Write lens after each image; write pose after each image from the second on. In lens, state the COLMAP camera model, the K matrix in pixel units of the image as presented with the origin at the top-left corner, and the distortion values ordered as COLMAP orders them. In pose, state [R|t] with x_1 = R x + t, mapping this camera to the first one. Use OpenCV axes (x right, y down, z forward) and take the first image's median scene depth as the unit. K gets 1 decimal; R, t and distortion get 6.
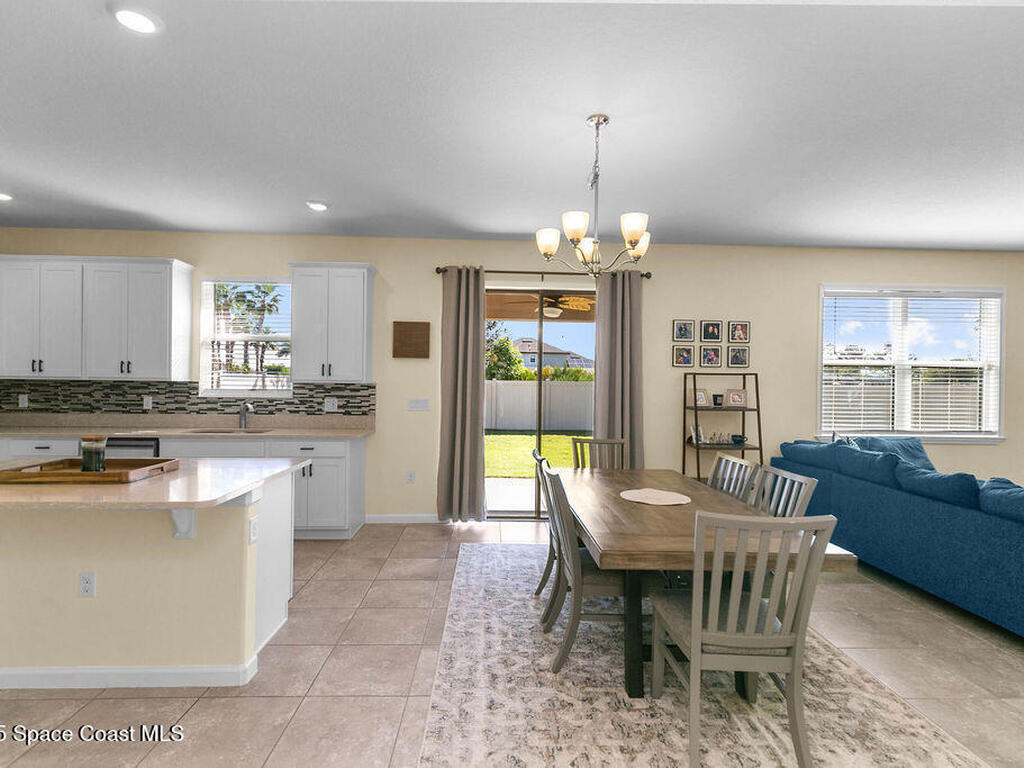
lens RADIAL K [[518.6, 0, 512.0], [0, 518.6, 384.0], [0, 0, 1]] dist [0.008138, -0.000671]
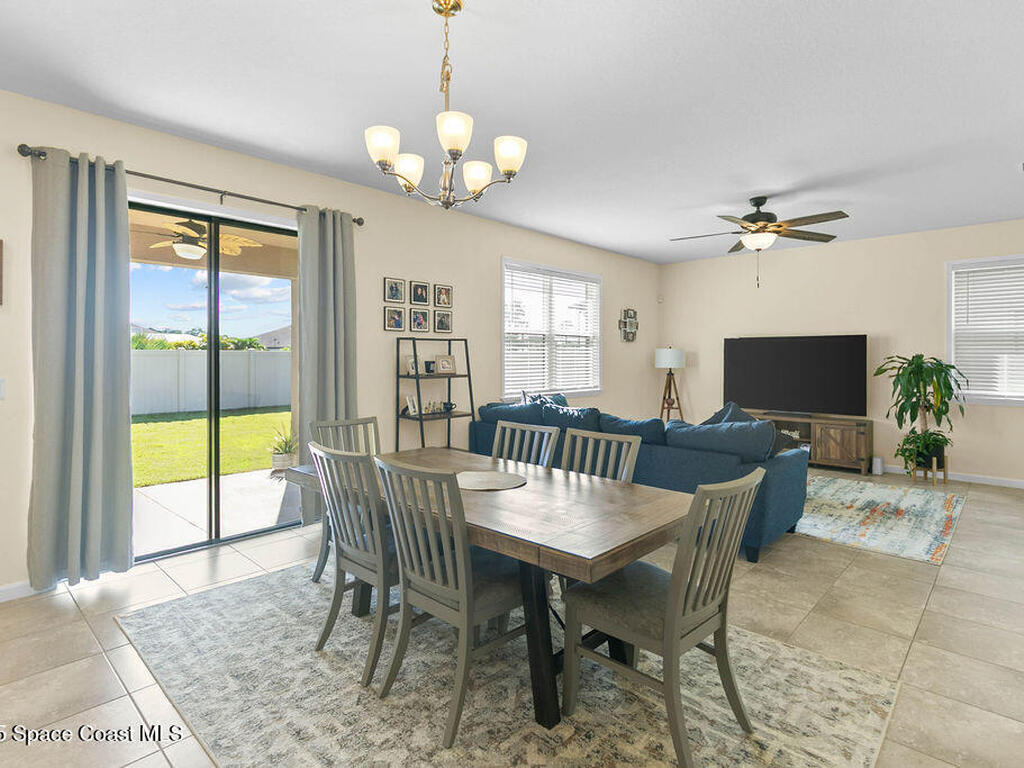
lens RADIAL K [[538.6, 0, 516.7], [0, 538.6, 357.0], [0, 0, 1]] dist [0.007132, -0.000869]
pose [[0.701402, -0.012701, 0.712653, -0.188631], [0.005850, 0.999910, 0.012064, 0.002021], [-0.712742, -0.004293, 0.701413, 0.202566]]
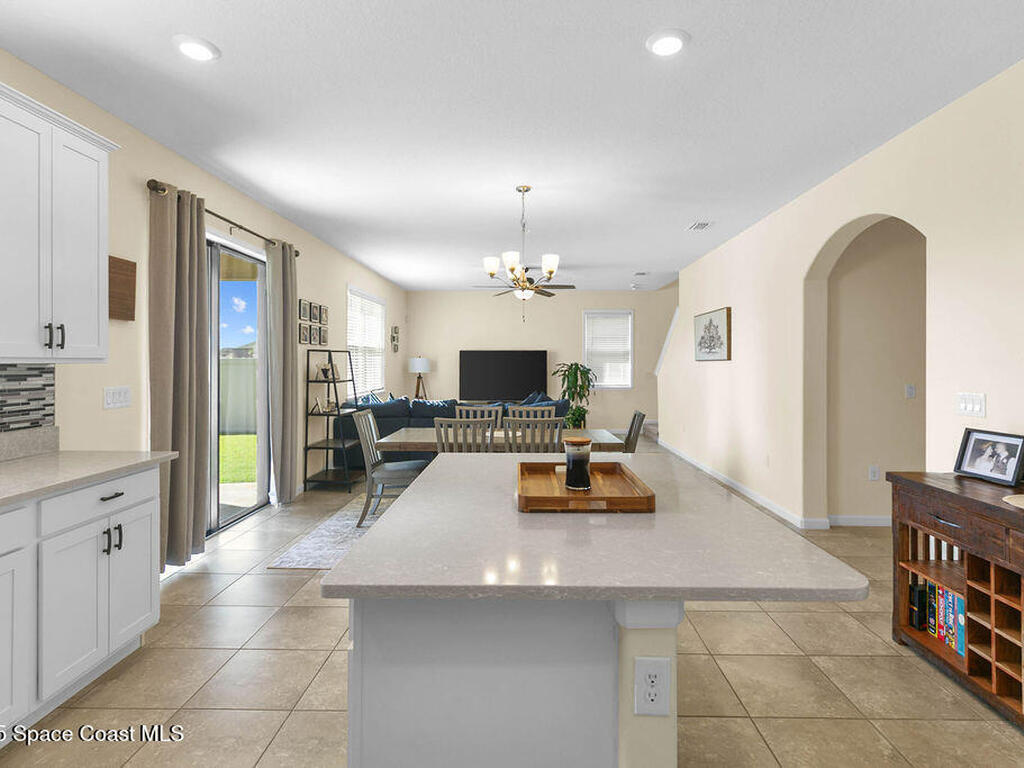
lens RADIAL K [[538.6, 0, 516.7], [0, 538.6, 357.0], [0, 0, 1]] dist [0.007132, -0.000869]
pose [[0.049199, -0.002834, 0.998785, -0.778594], [-0.004561, 0.999985, 0.003062, -0.011071], [-0.998779, -0.004706, 0.049185, 0.515775]]
